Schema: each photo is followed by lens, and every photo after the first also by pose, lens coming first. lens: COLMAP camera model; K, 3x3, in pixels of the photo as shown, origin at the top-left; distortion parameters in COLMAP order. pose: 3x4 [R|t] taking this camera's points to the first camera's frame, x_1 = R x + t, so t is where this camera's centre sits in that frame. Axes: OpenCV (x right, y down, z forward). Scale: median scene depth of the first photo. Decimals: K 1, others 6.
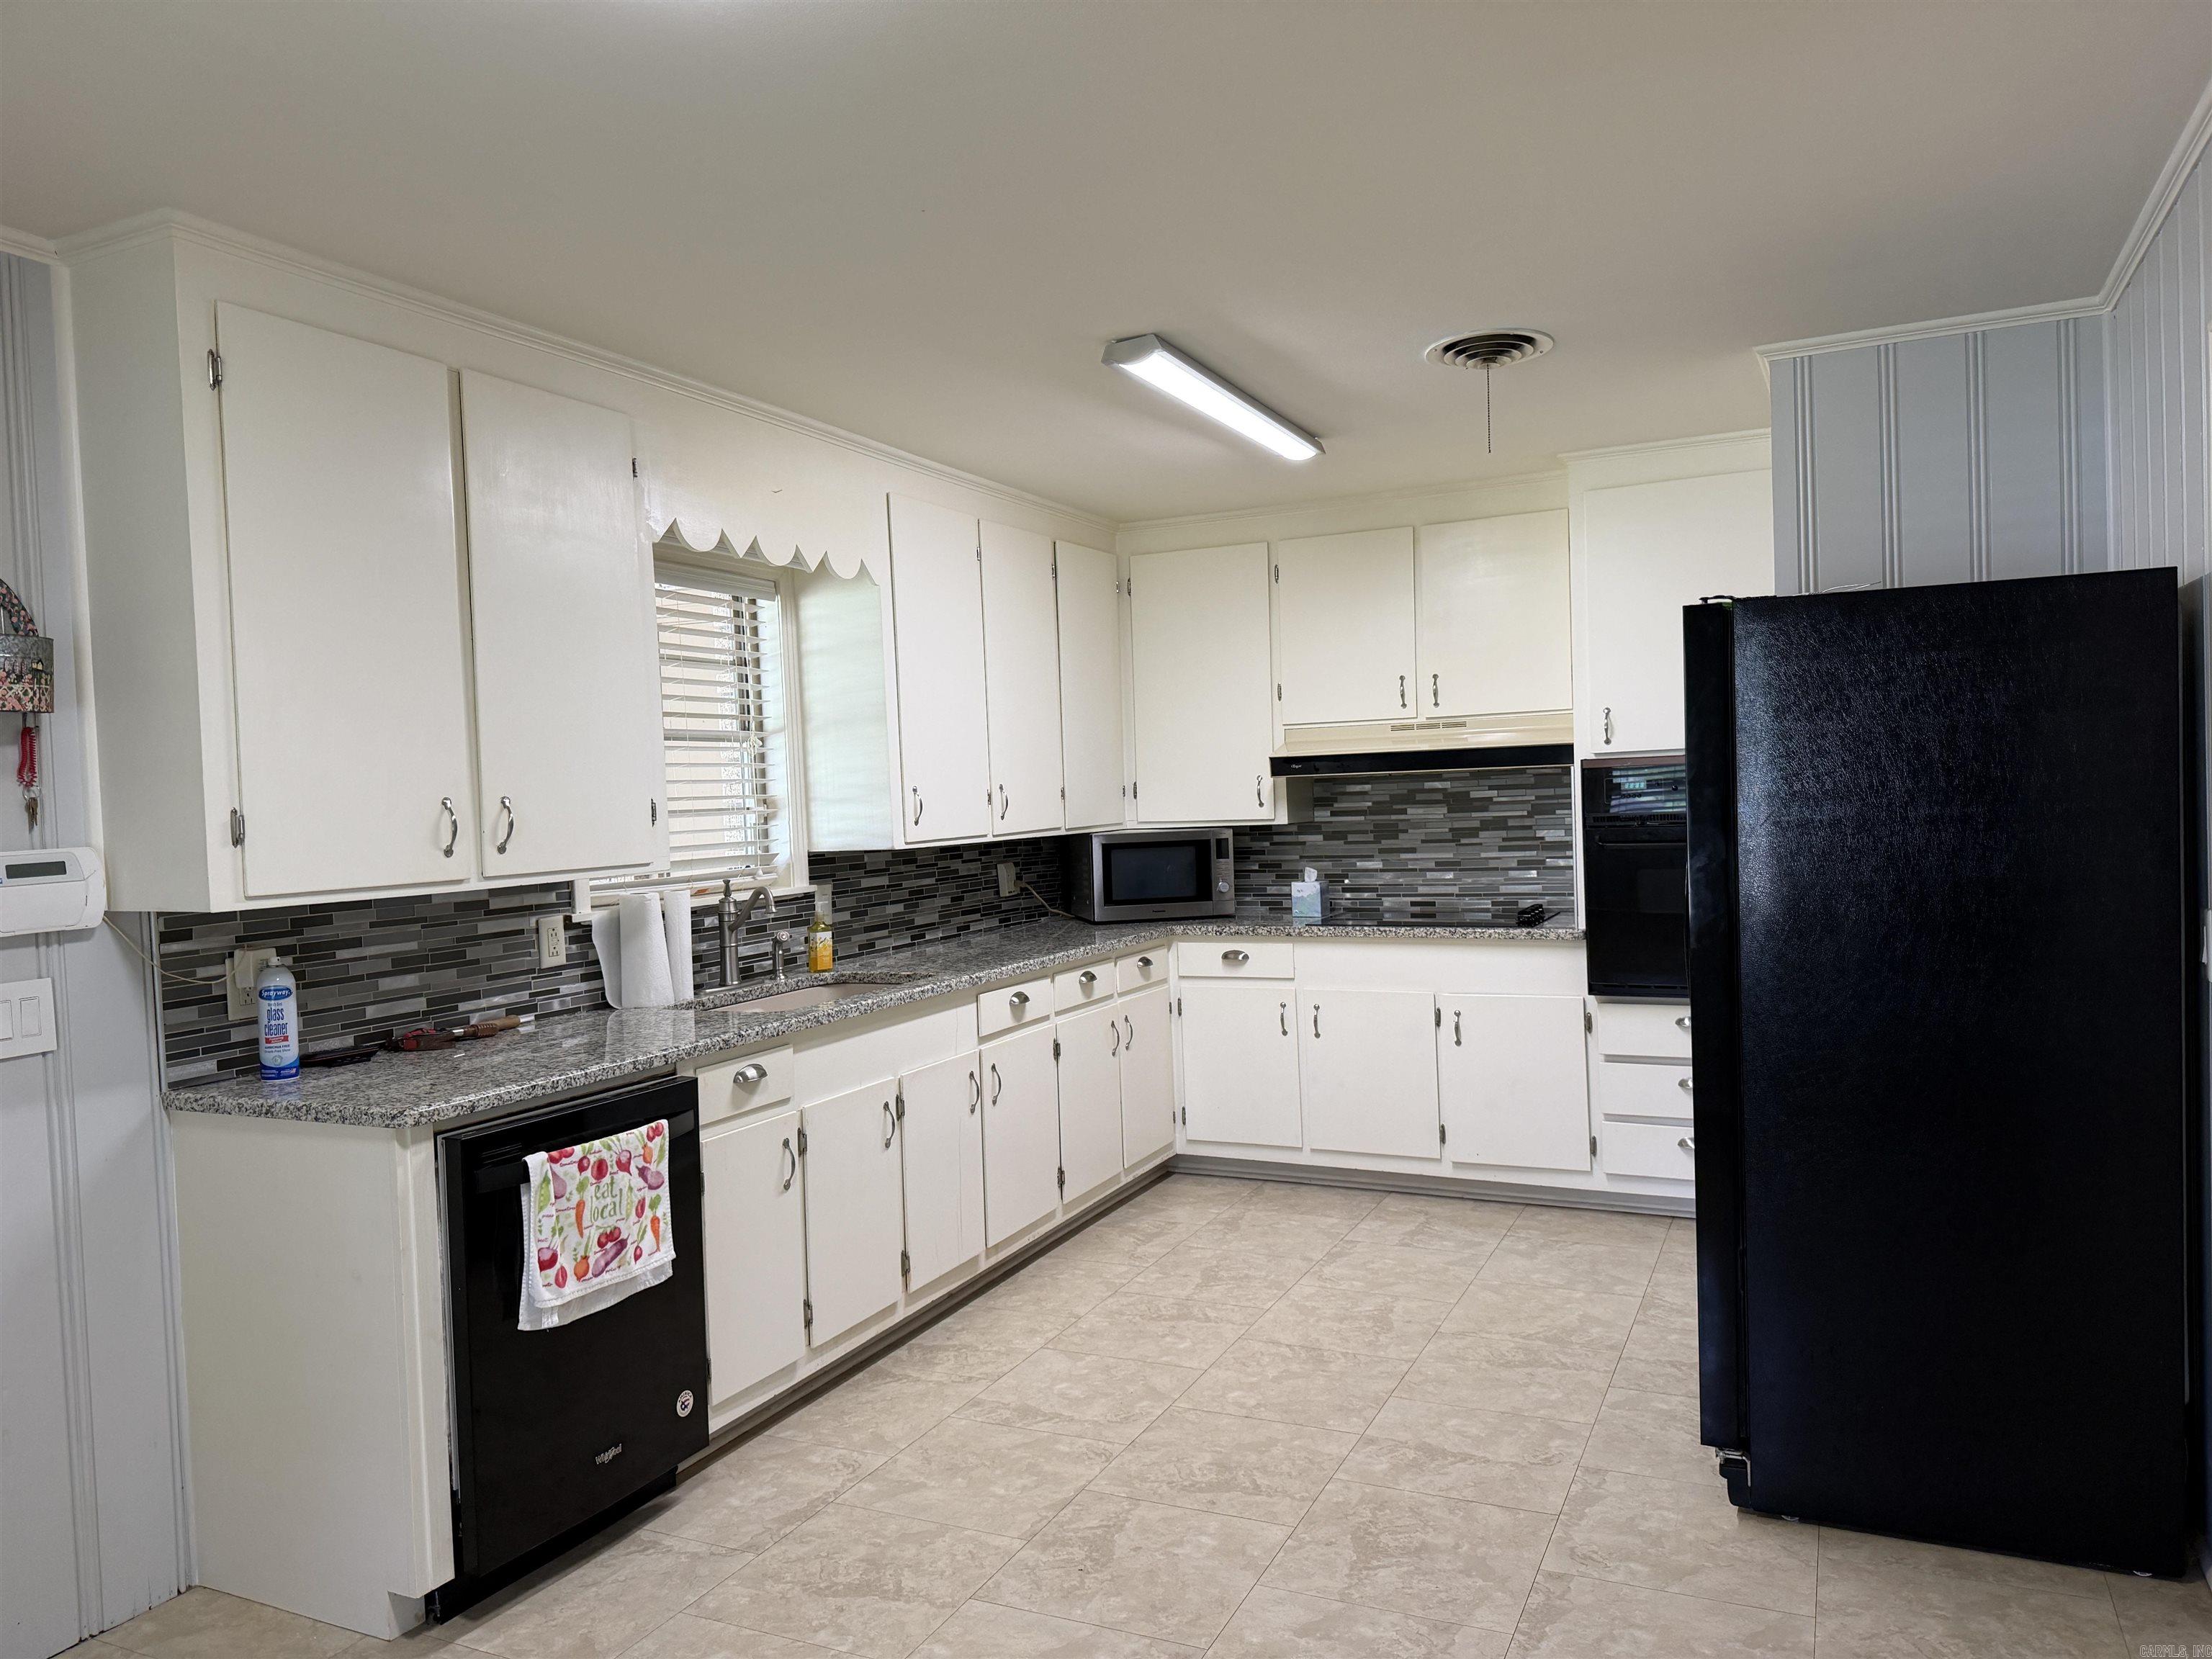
lens RADIAL K [[1504.7, 0, 1119.5], [0, 1504.7, 830.9], [0, 0, 1]] dist [0.111275, -0.238517]
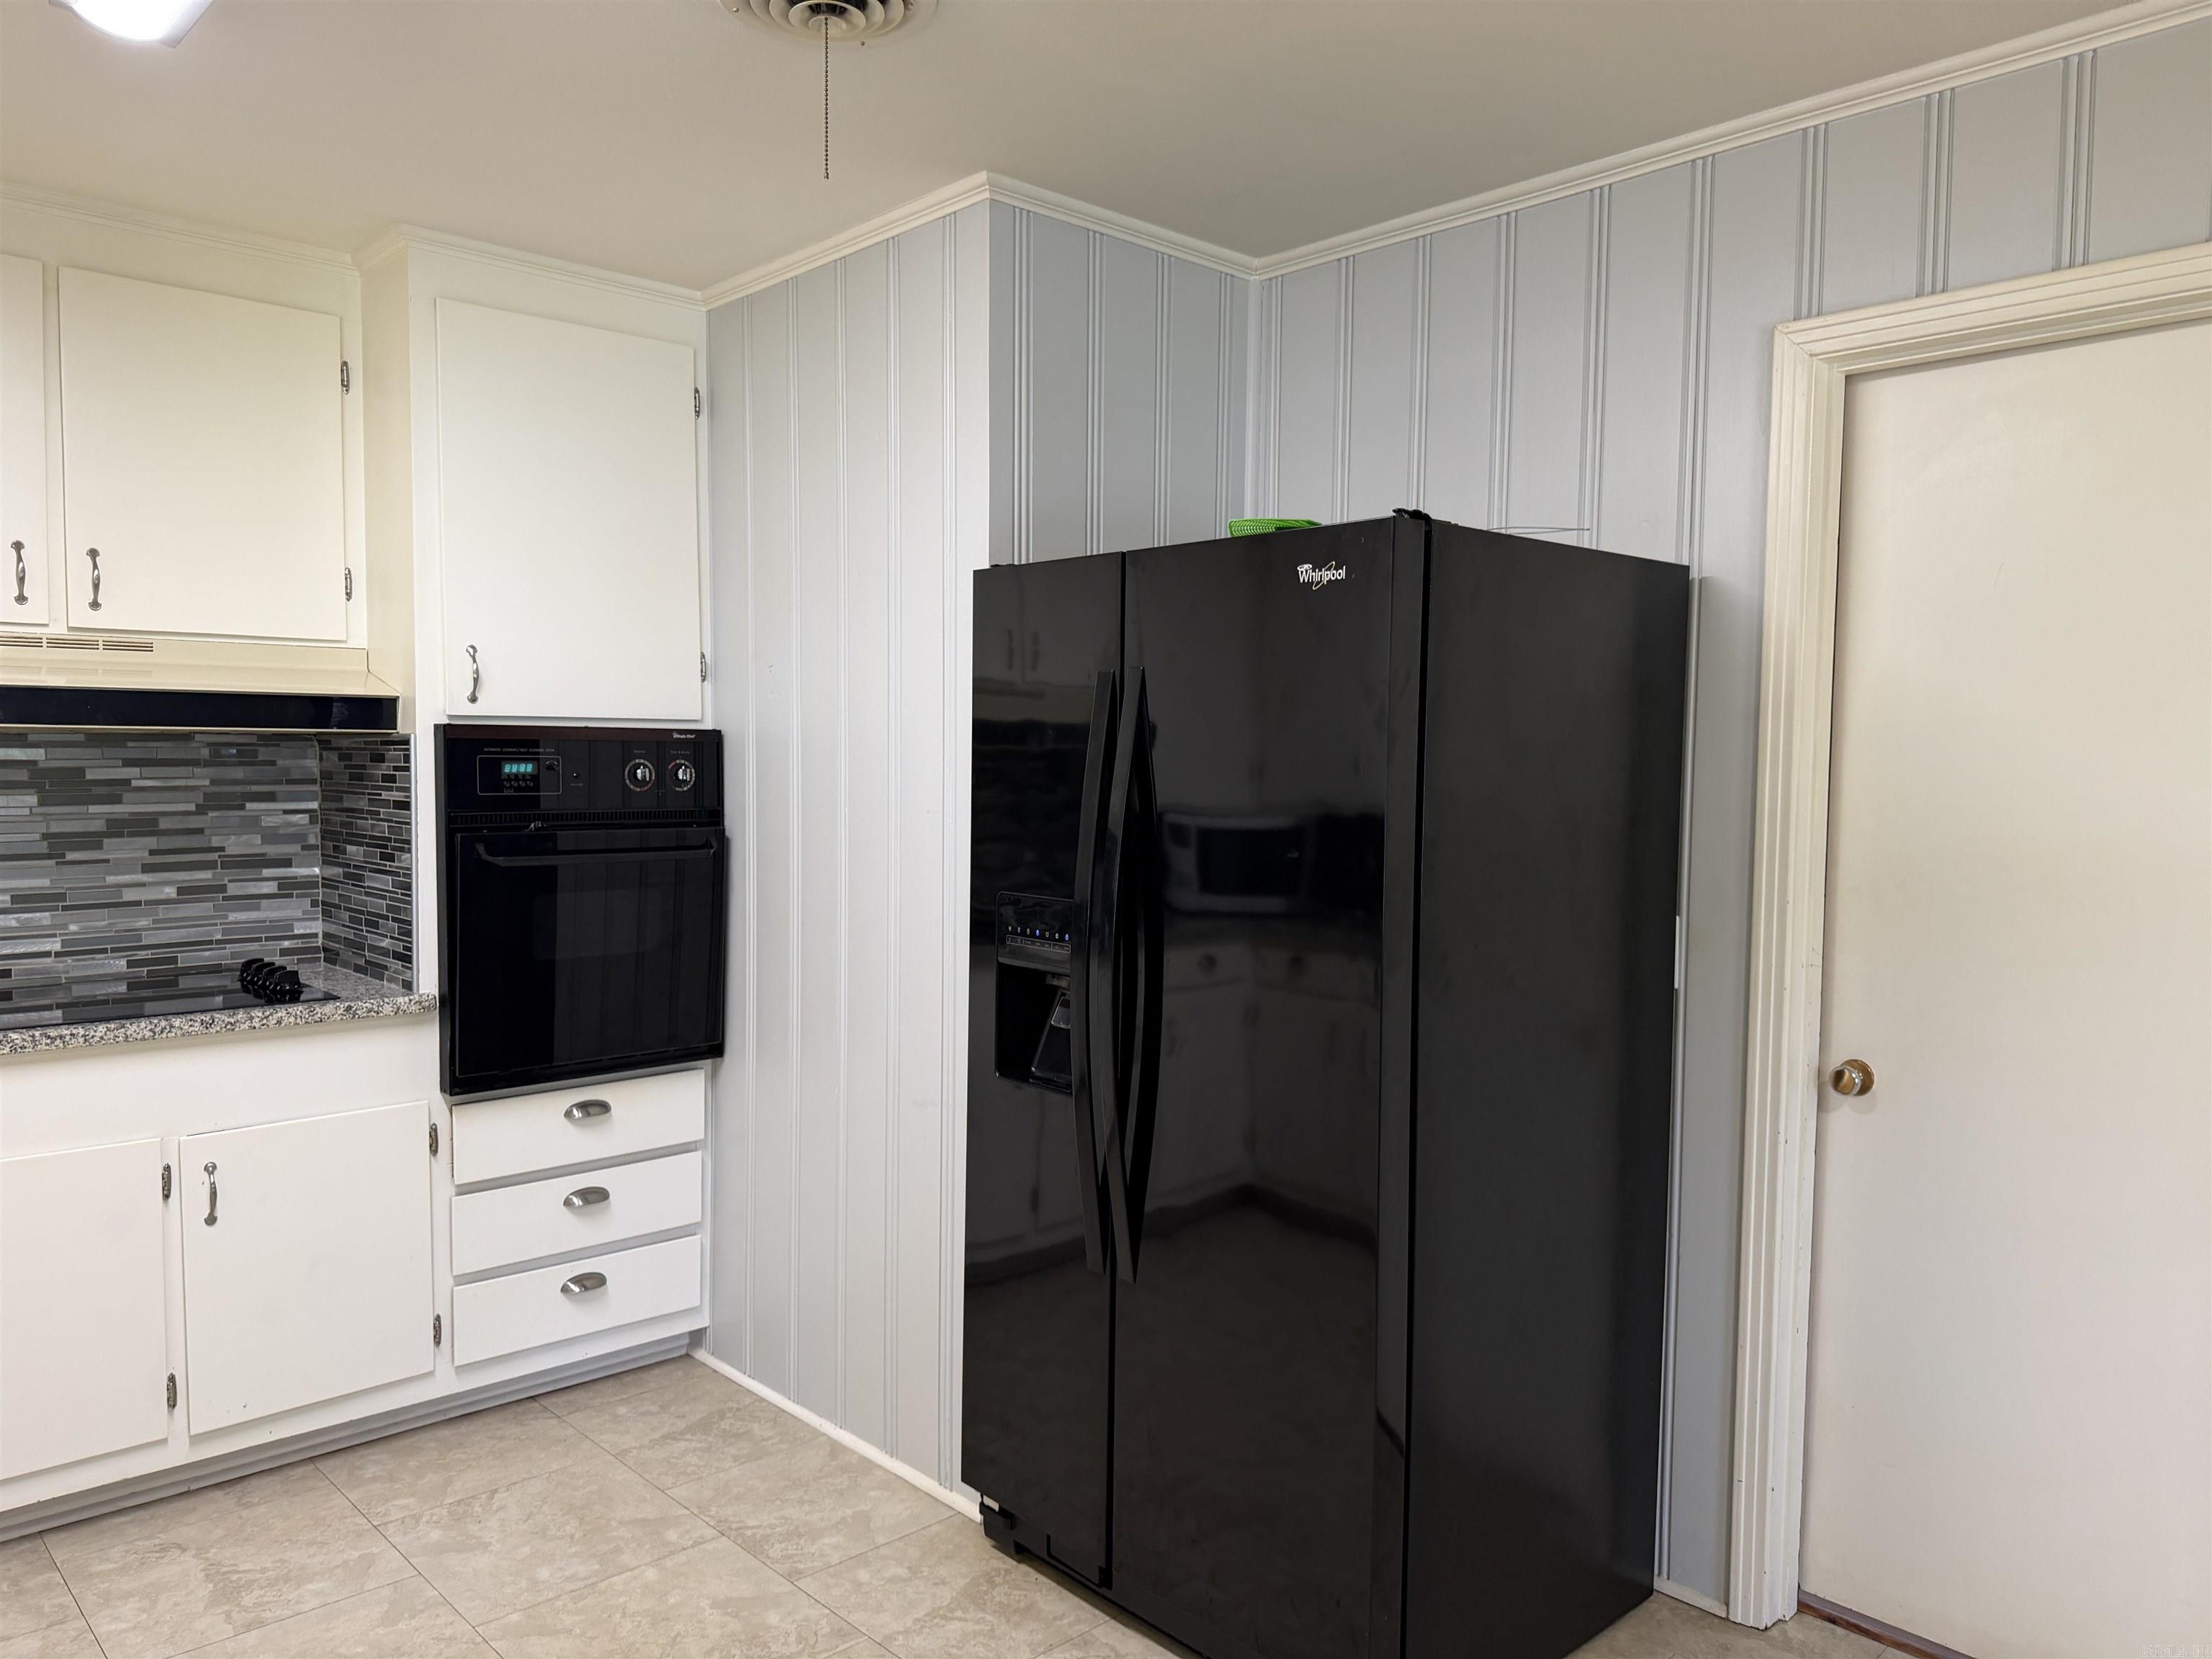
lens RADIAL K [[1559.6, 0, 1104.6], [0, 1559.6, 849.0], [0, 0, 1]] dist [0.000016, -0.005672]
pose [[0.369705, -0.016177, 0.929008, -0.202517], [0.002035, 0.999860, 0.016601, -0.005782], [-0.929147, -0.004247, 0.369686, 0.530544]]
